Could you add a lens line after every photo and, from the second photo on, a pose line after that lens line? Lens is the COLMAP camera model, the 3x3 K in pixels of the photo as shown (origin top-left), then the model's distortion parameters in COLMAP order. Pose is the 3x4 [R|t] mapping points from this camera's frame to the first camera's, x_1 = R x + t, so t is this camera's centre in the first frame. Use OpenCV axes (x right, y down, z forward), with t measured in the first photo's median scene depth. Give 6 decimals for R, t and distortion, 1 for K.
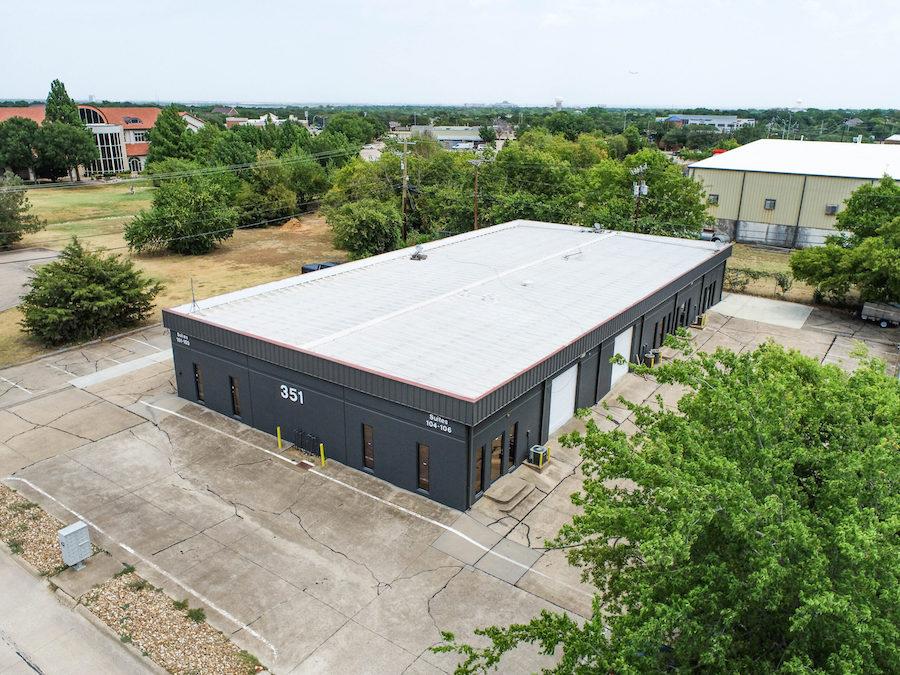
lens RADIAL K [[680.7, 0, 450.0], [0, 680.7, 337.5], [0, 0, 1]] dist [-0.012335, 0.003354]
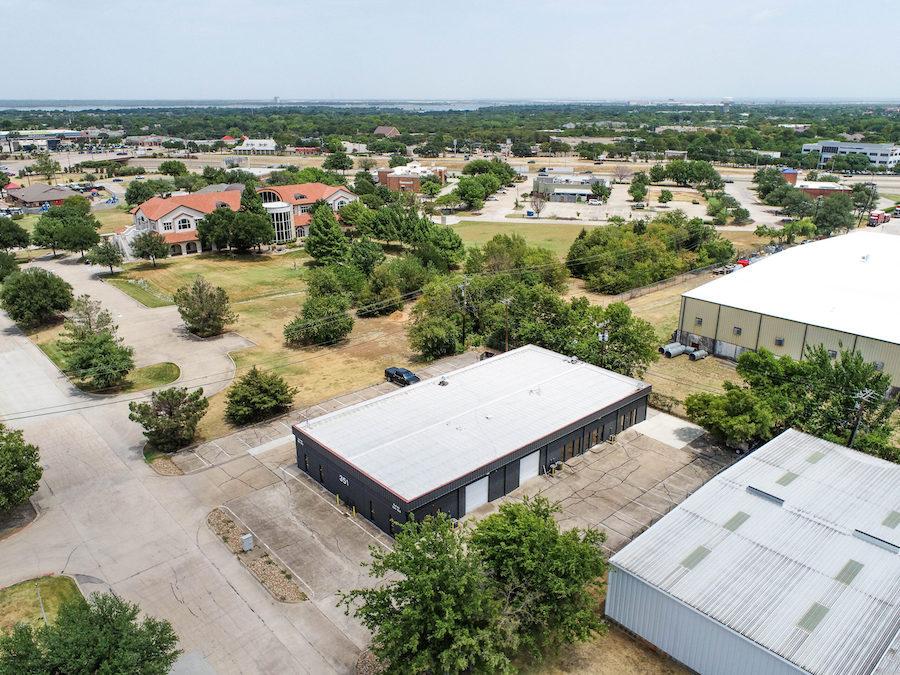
lens RADIAL K [[680.7, 0, 450.0], [0, 680.7, 337.5], [0, 0, 1]] dist [-0.012335, 0.003354]
pose [[0.974387, 0.061323, -0.216354, 0.536762], [-0.059963, 0.998118, 0.012851, -0.420283], [0.216735, 0.000452, 0.976230, -1.026885]]
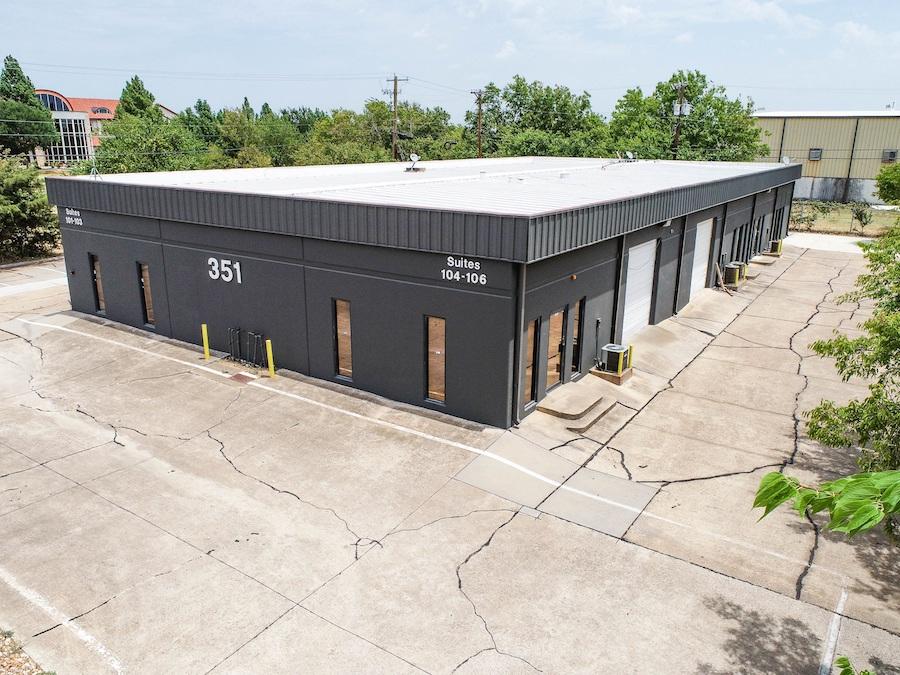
lens RADIAL K [[680.7, 0, 450.0], [0, 680.7, 337.5], [0, 0, 1]] dist [-0.012335, 0.003354]
pose [[0.999823, -0.007969, 0.017015, -0.033468], [0.008714, 0.998987, -0.044147, 0.182135], [-0.016646, 0.044287, 0.998880, 0.374814]]
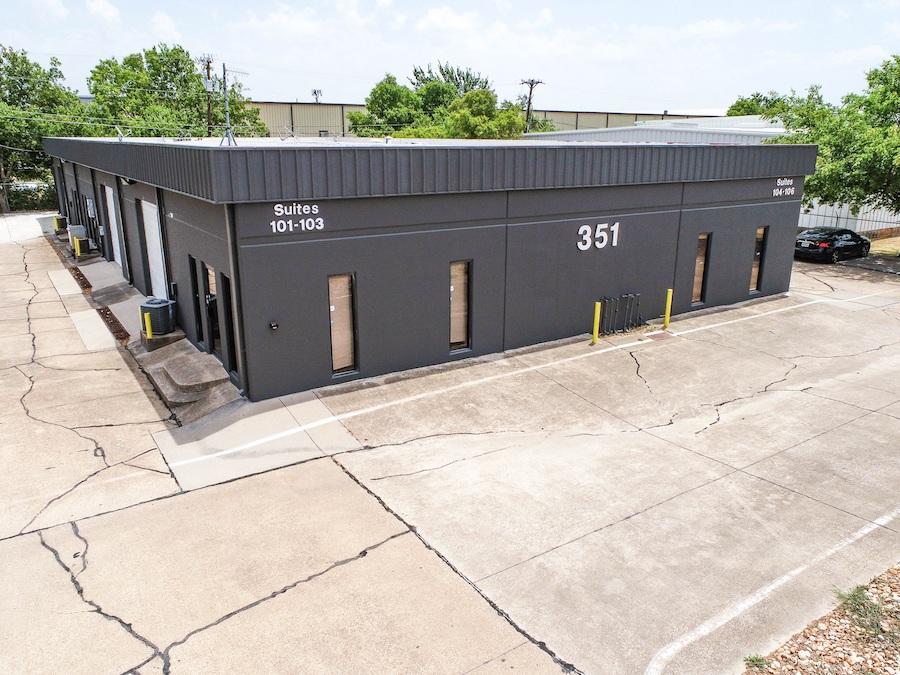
lens RADIAL K [[680.7, 0, 450.0], [0, 680.7, 337.5], [0, 0, 1]] dist [-0.012335, 0.003354]
pose [[0.364106, -0.275055, 0.889816, -0.831931], [0.307176, 0.937403, 0.164070, 0.032379], [-0.879244, 0.213591, 0.425804, 0.915769]]
